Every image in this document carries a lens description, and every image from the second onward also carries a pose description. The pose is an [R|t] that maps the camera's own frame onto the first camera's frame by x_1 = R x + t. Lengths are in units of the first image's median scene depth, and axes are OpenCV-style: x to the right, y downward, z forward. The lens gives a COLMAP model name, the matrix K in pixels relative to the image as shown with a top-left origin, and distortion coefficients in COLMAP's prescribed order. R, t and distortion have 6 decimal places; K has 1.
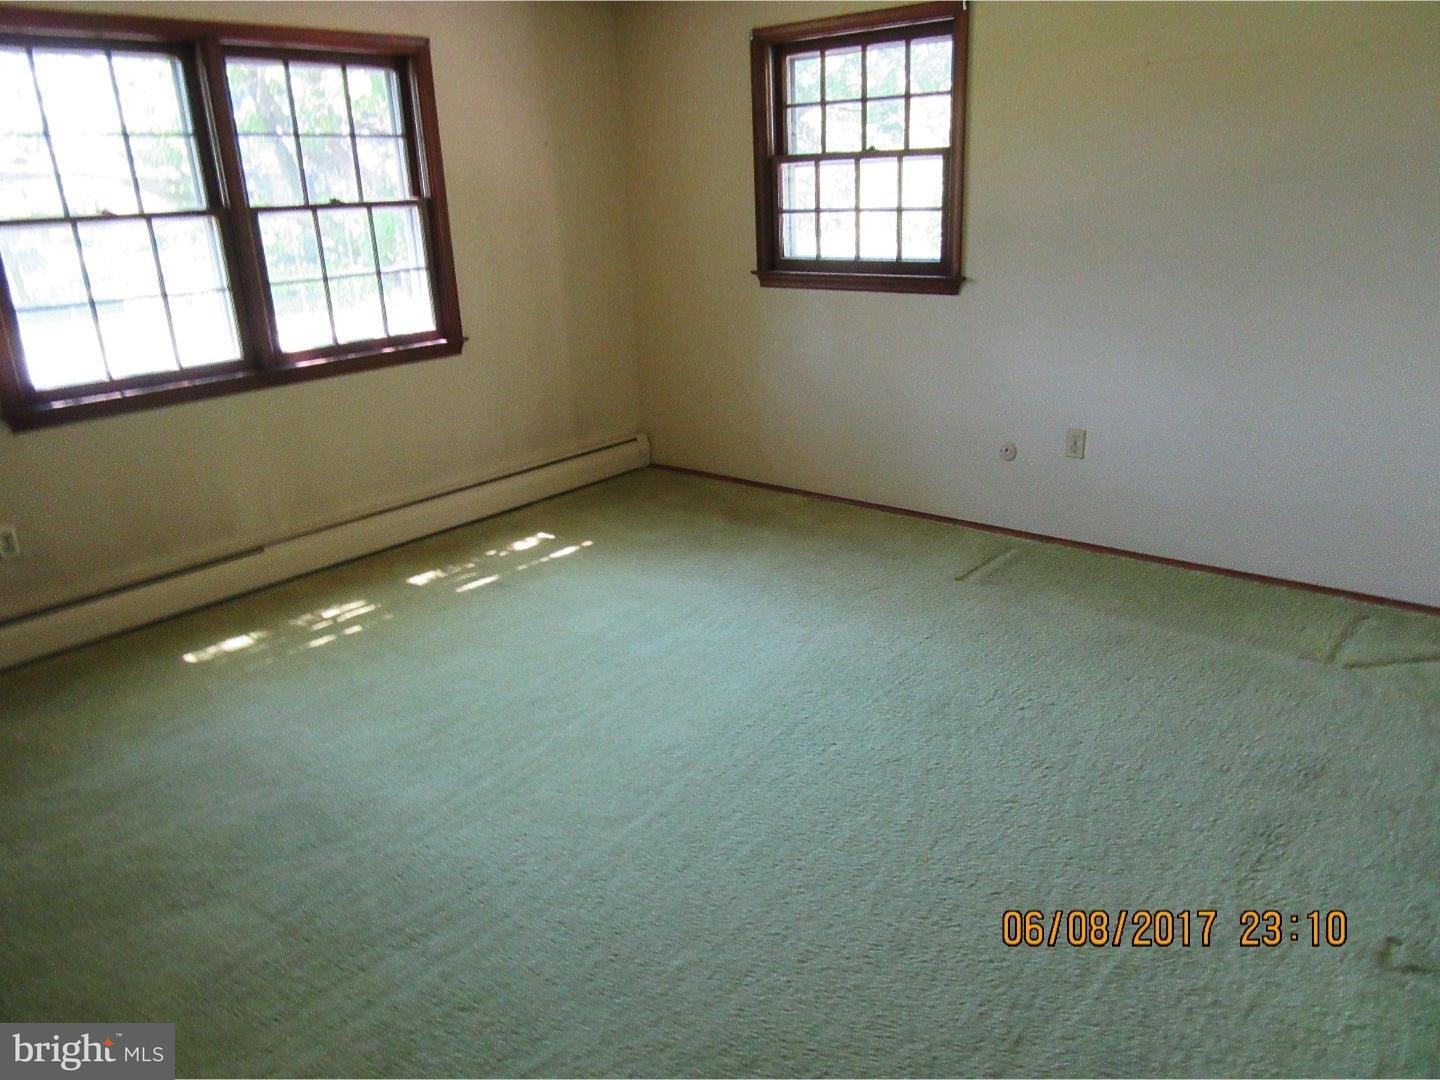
lens RADIAL K [[1092.7, 0, 720.0], [0, 1092.7, 540.0], [0, 0, 1]] dist [0.006417, 0.003074]
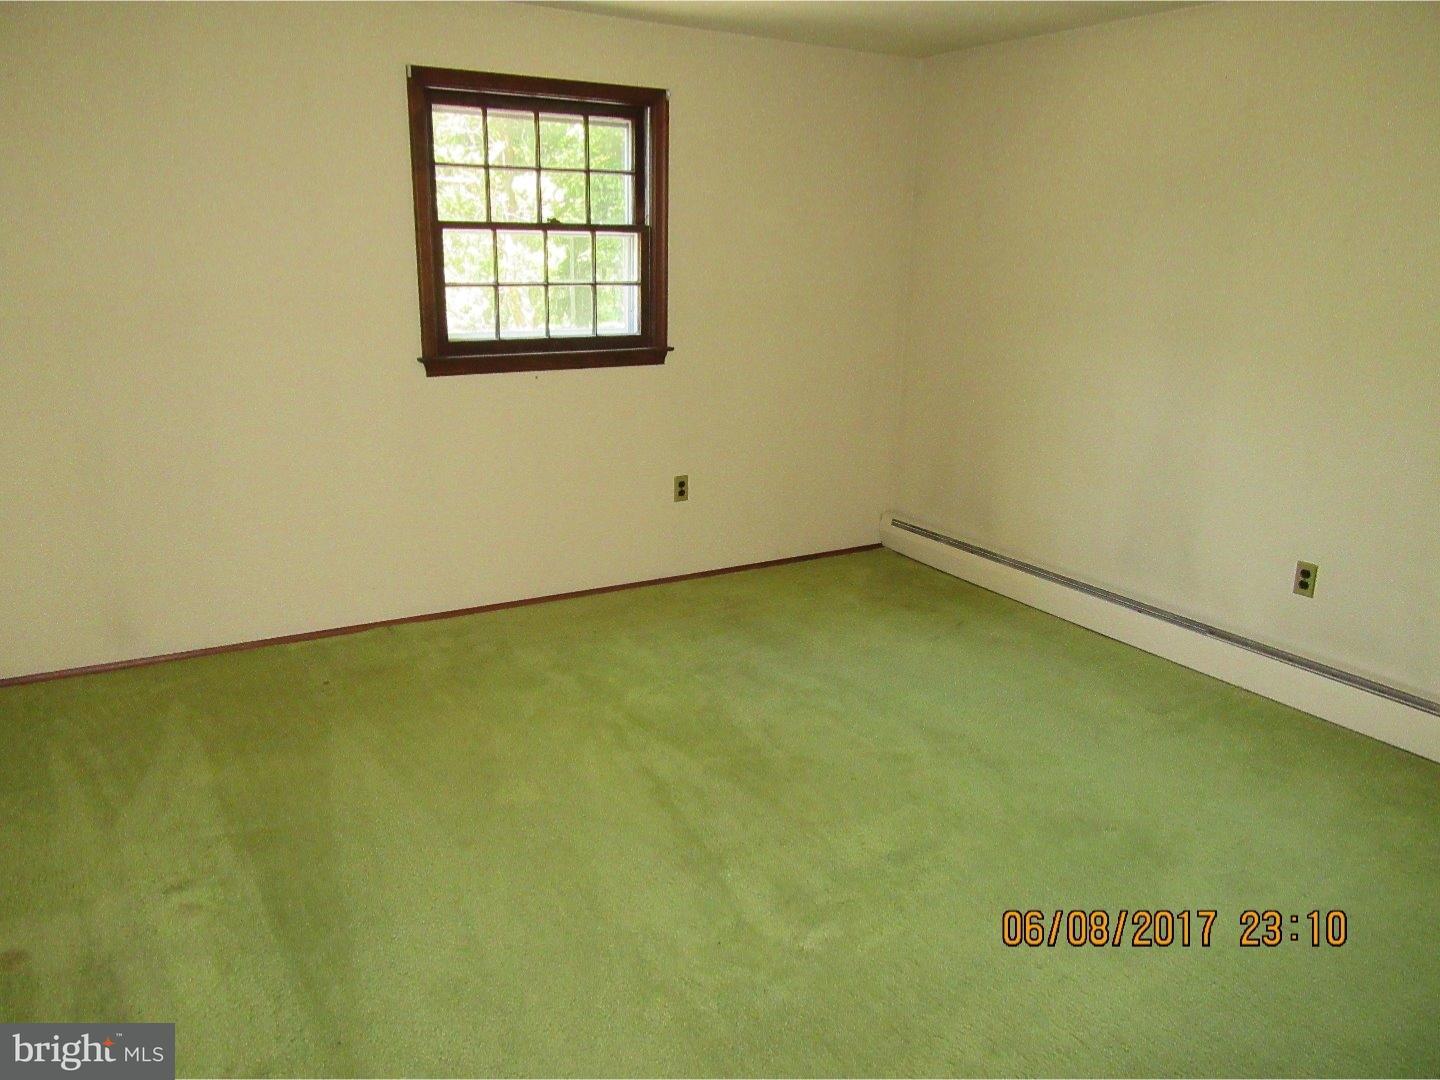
lens RADIAL K [[1092.7, 0, 720.0], [0, 1092.7, 540.0], [0, 0, 1]] dist [0.006417, 0.003074]
pose [[0.344198, -0.207569, 0.915665, -0.704442], [0.272066, 0.955464, 0.114321, -0.158158], [-0.898615, 0.209772, 0.385341, 0.545930]]
